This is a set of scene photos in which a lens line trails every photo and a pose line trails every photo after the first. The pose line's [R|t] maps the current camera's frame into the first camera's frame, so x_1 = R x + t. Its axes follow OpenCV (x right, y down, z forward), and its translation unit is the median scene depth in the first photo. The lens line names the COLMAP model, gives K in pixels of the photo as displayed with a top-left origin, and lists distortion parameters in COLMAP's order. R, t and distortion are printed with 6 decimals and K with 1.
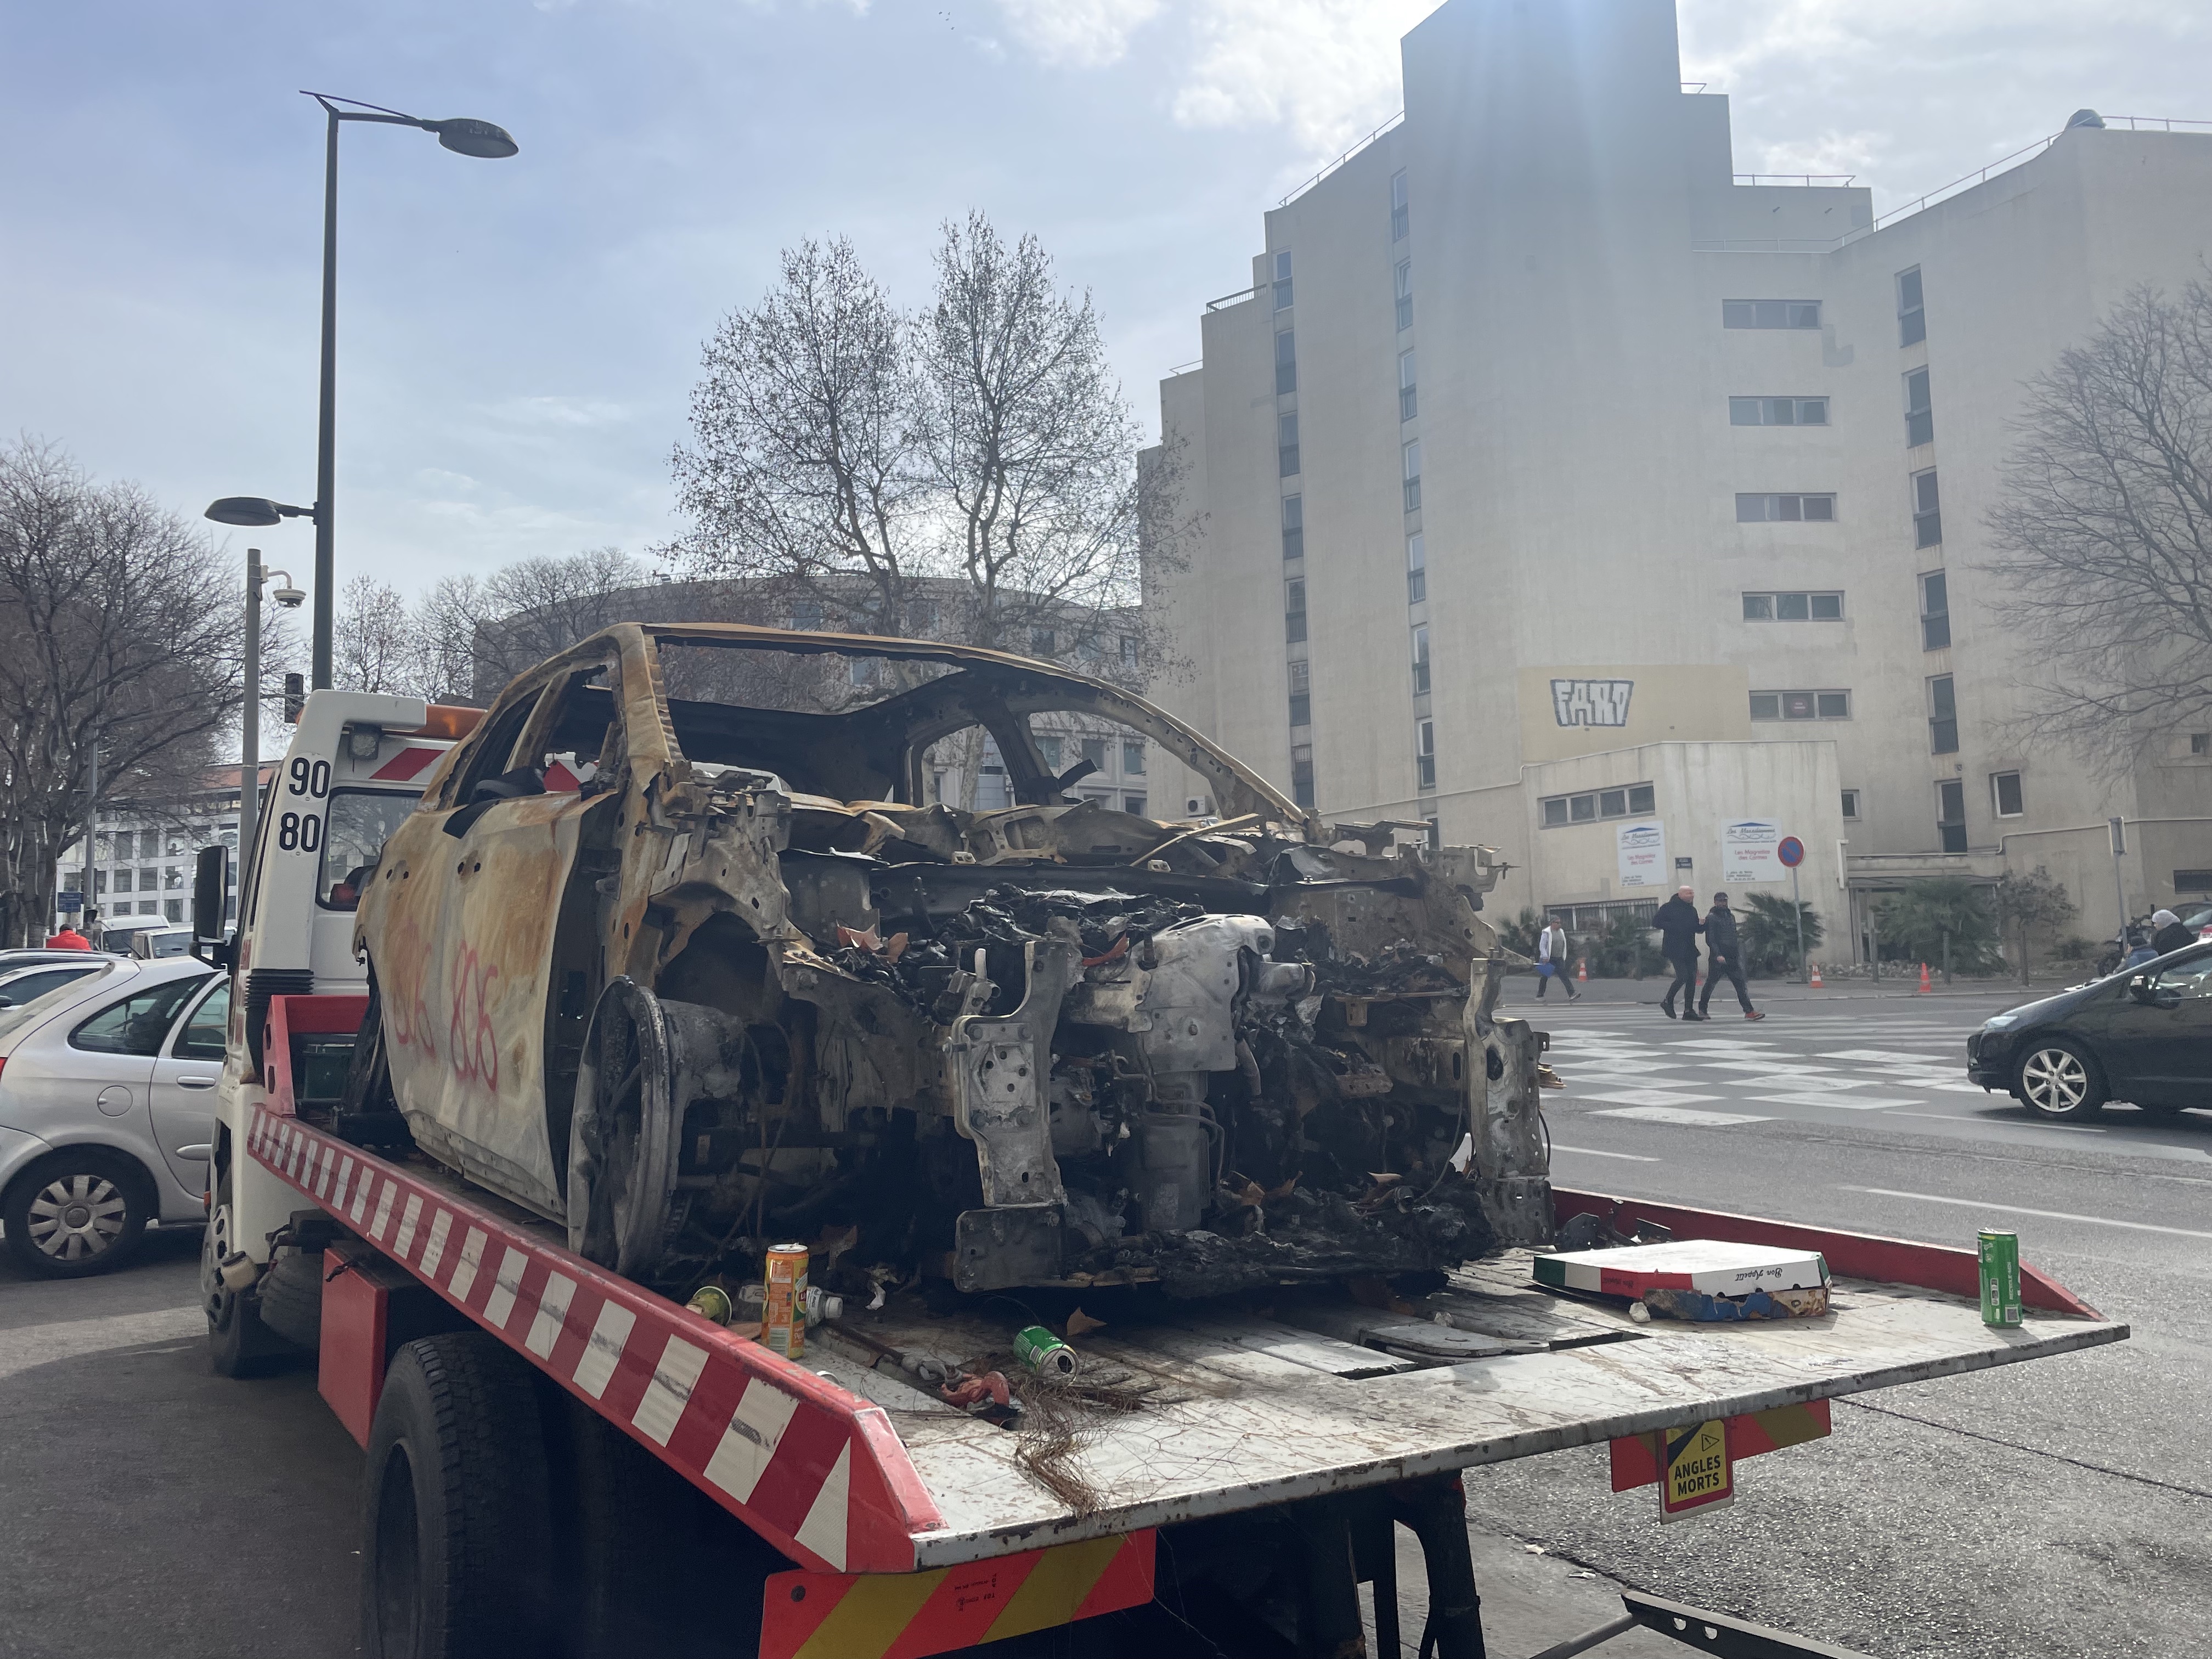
lens RADIAL K [[1674.3, 0, 1110.8], [0, 1674.3, 807.7], [0, 0, 1]] dist [0.074084, -0.092004]
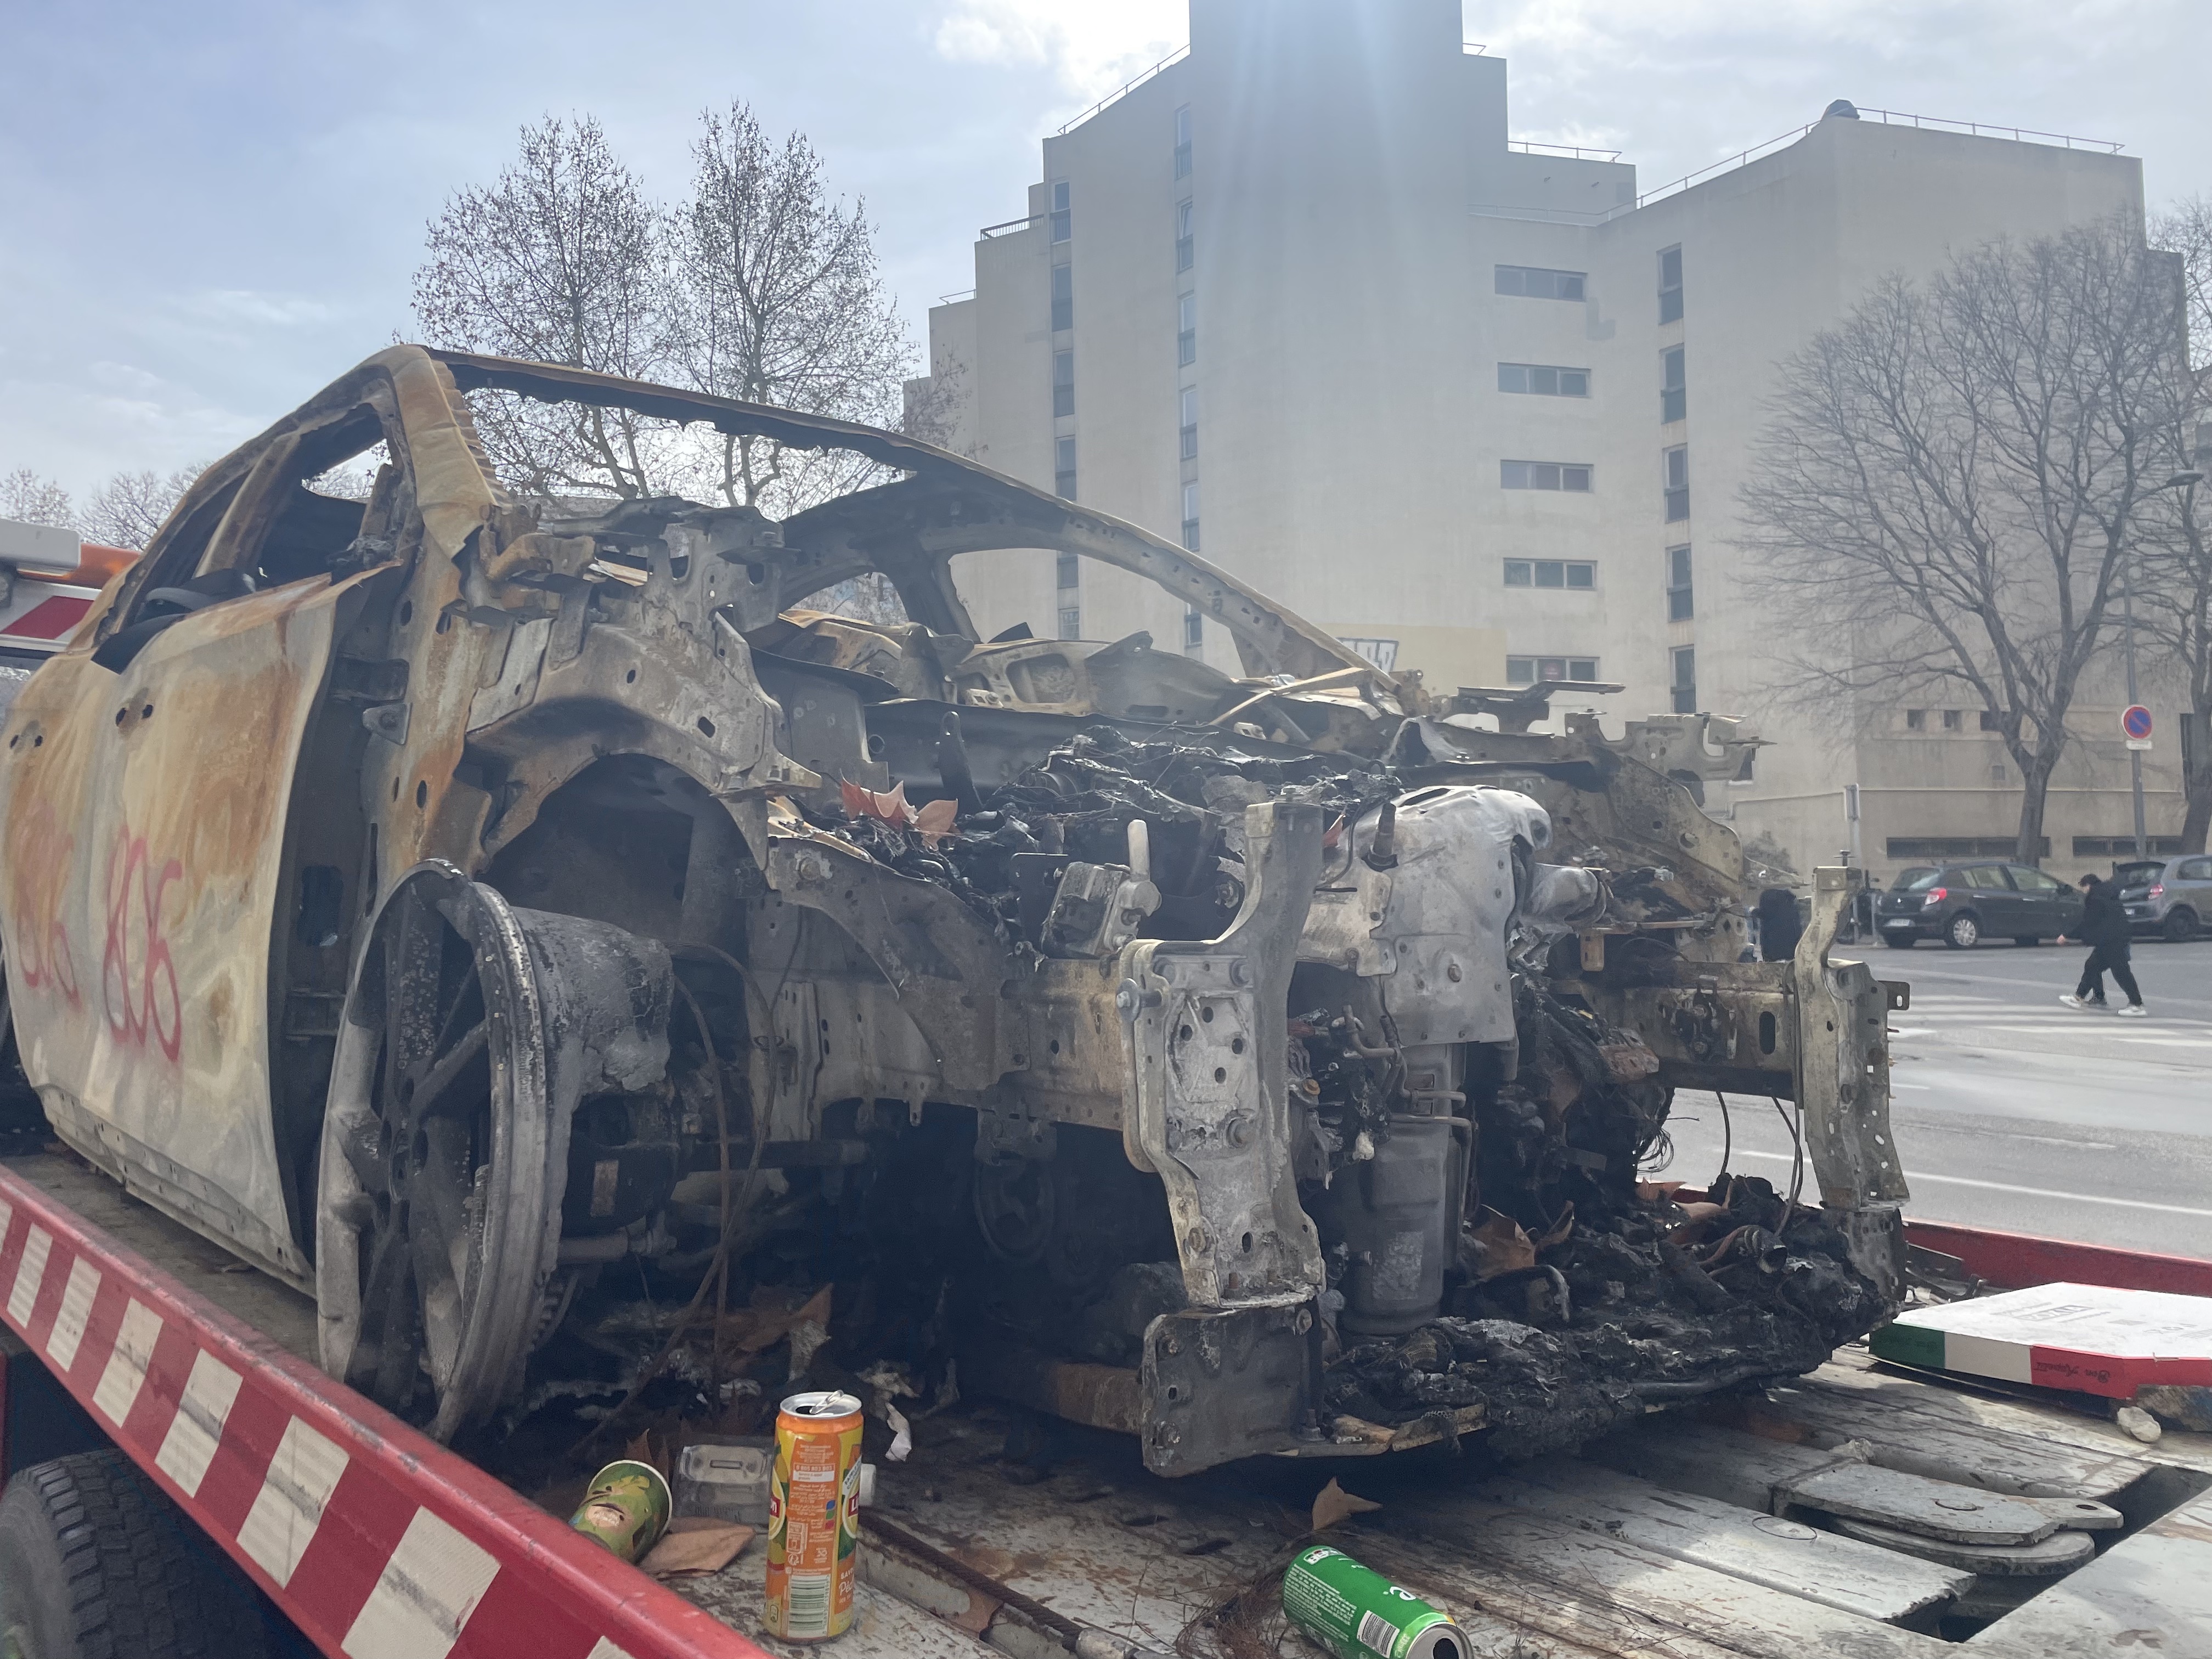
lens RADIAL K [[1674.3, 0, 1124.4], [0, 1674.3, 837.7], [0, 0, 1]] dist [0.074084, -0.092004]
pose [[0.987150, 0.021668, 0.158318, -0.105111], [-0.028909, 0.998631, 0.043583, 0.041553], [-0.157157, -0.047600, 0.986426, 0.289425]]
